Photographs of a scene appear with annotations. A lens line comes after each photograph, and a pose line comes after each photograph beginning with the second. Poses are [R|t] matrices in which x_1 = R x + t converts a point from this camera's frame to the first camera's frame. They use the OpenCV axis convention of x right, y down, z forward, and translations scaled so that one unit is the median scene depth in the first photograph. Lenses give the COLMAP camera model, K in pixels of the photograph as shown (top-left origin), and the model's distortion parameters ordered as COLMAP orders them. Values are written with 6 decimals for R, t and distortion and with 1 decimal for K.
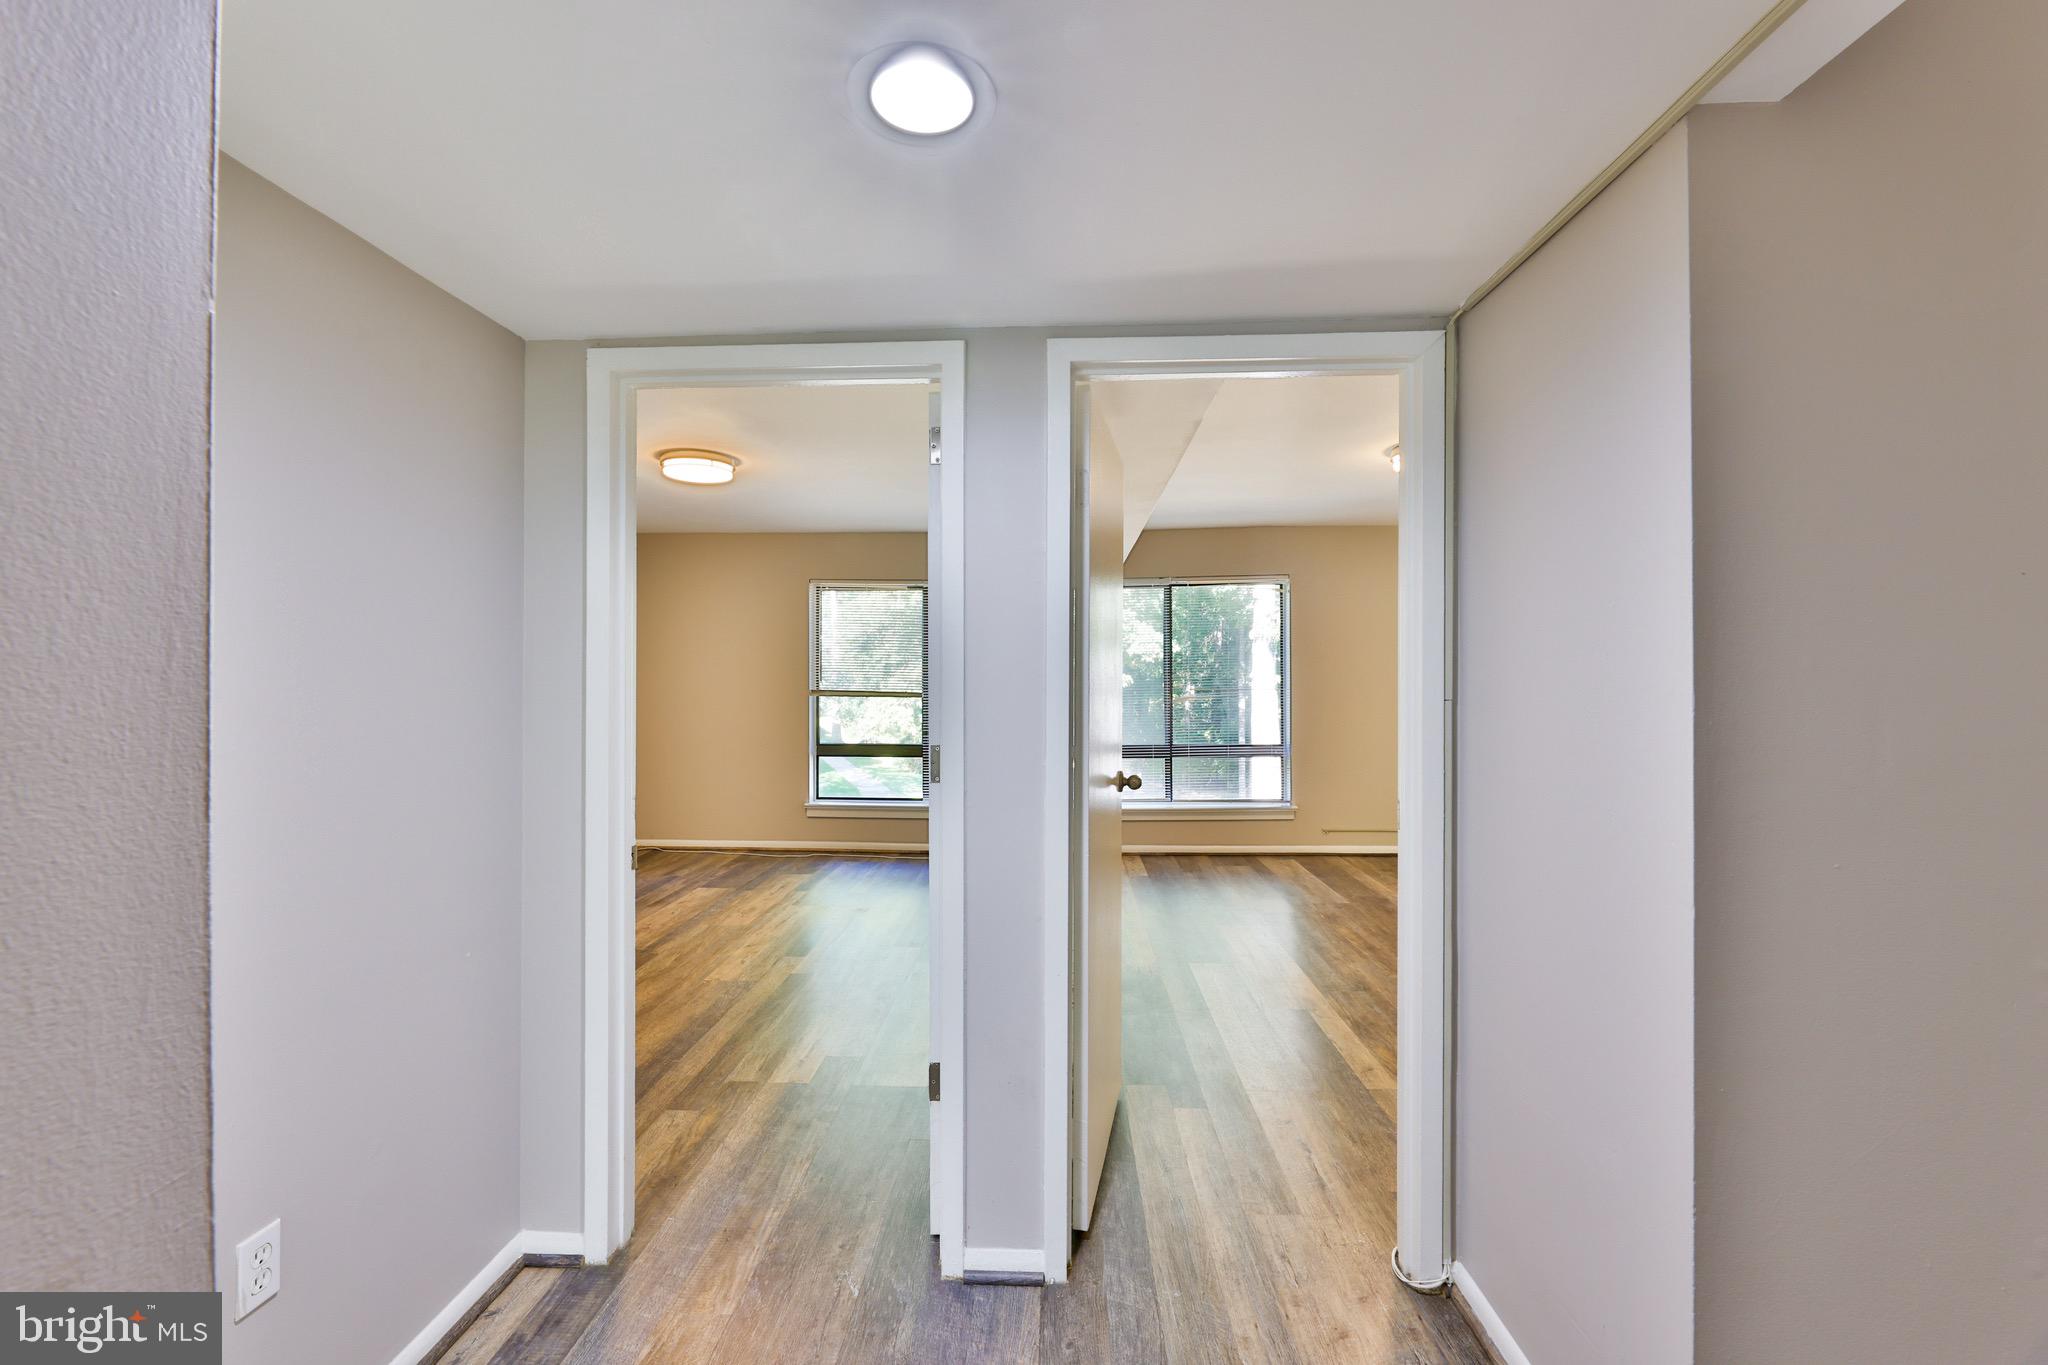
lens RADIAL K [[844.5, 0, 1020.8], [0, 844.5, 676.3], [0, 0, 1]] dist [-0.000003, -0.000253]
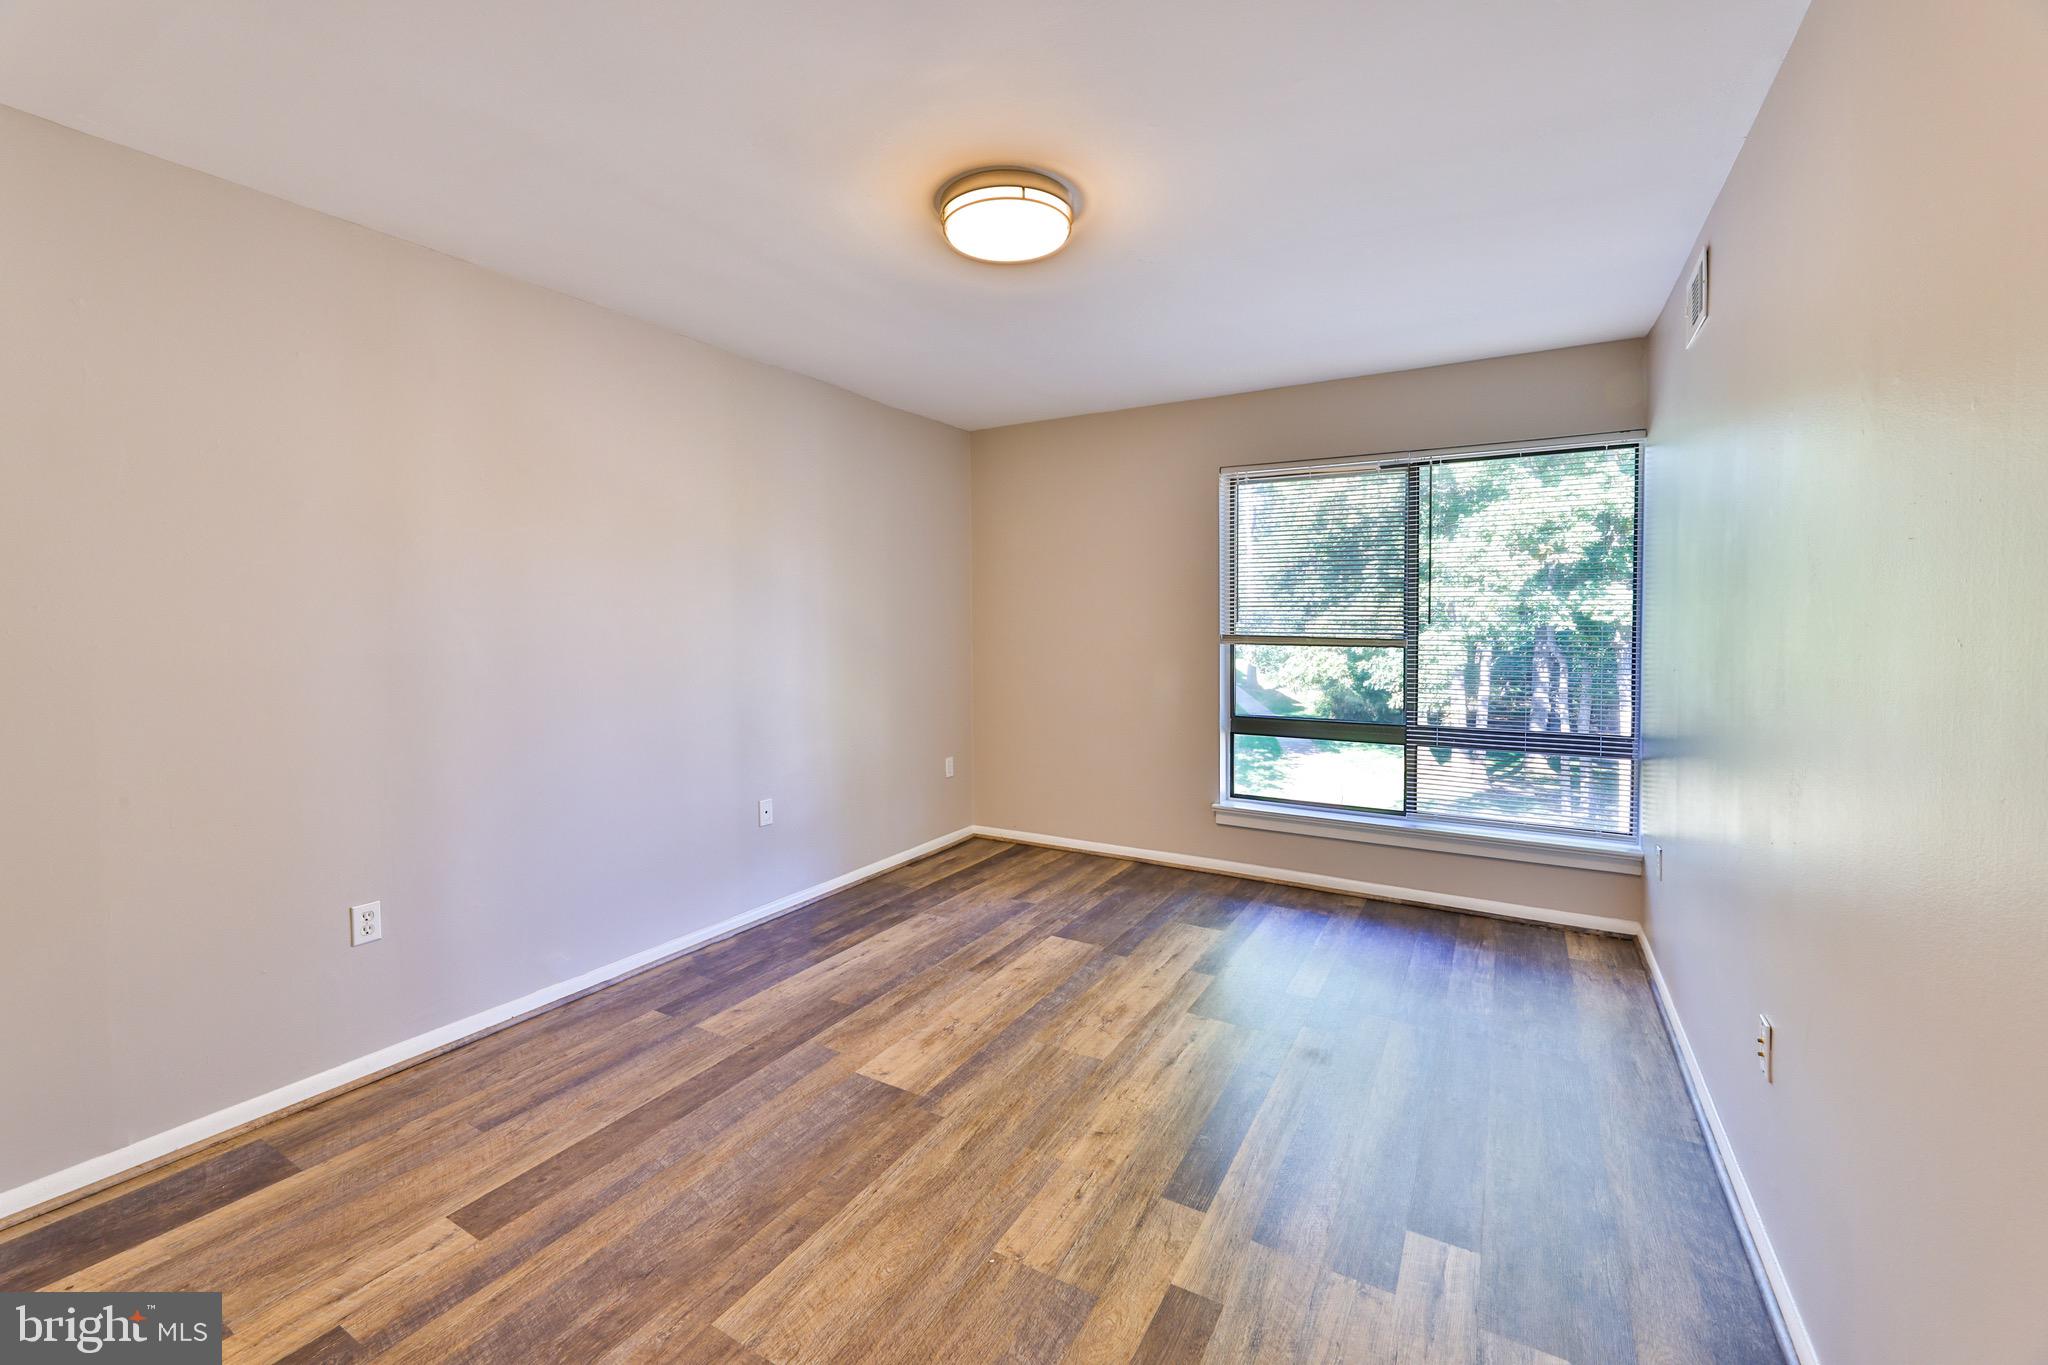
lens RADIAL K [[846.4, 0, 1019.0], [0, 846.4, 627.4], [0, 0, 1]] dist [-0.000401, -0.000060]
pose [[0.885626, 0.002121, -0.464395, -0.092924], [0.003458, 0.999932, 0.011162, 0.001963], [0.464387, -0.011491, 0.885558, 0.386531]]
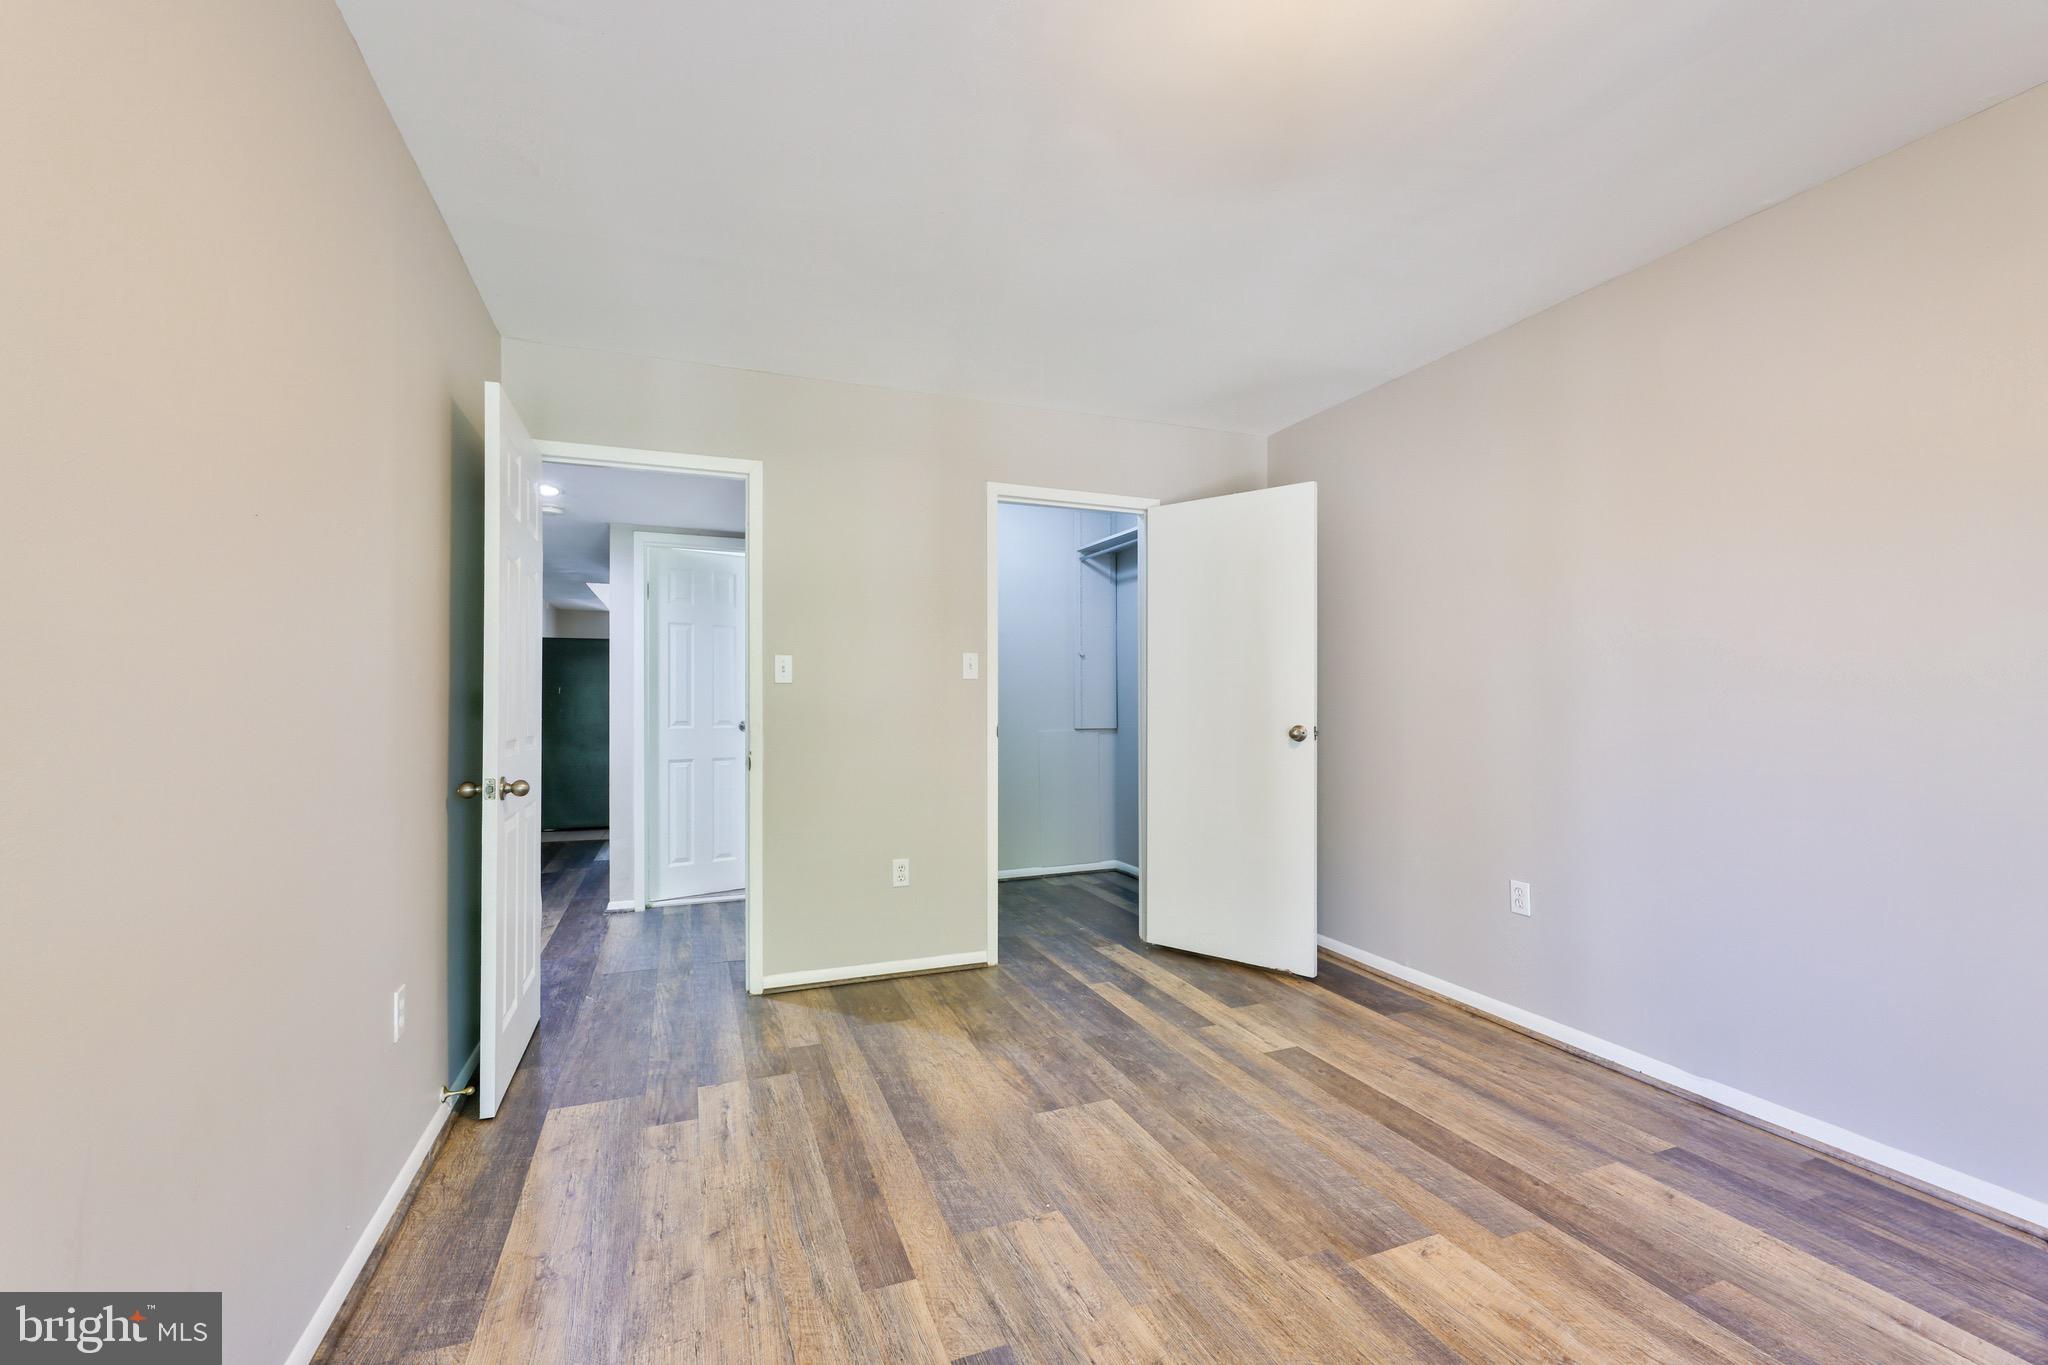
lens RADIAL K [[844.5, 0, 1020.8], [0, 844.5, 676.3], [0, 0, 1]] dist [-0.000003, -0.000253]
pose [[-0.912611, -0.008457, -0.408741, -0.094014], [0.005251, 0.999461, -0.032403, 0.035022], [0.408794, -0.031718, -0.912075, 0.964702]]
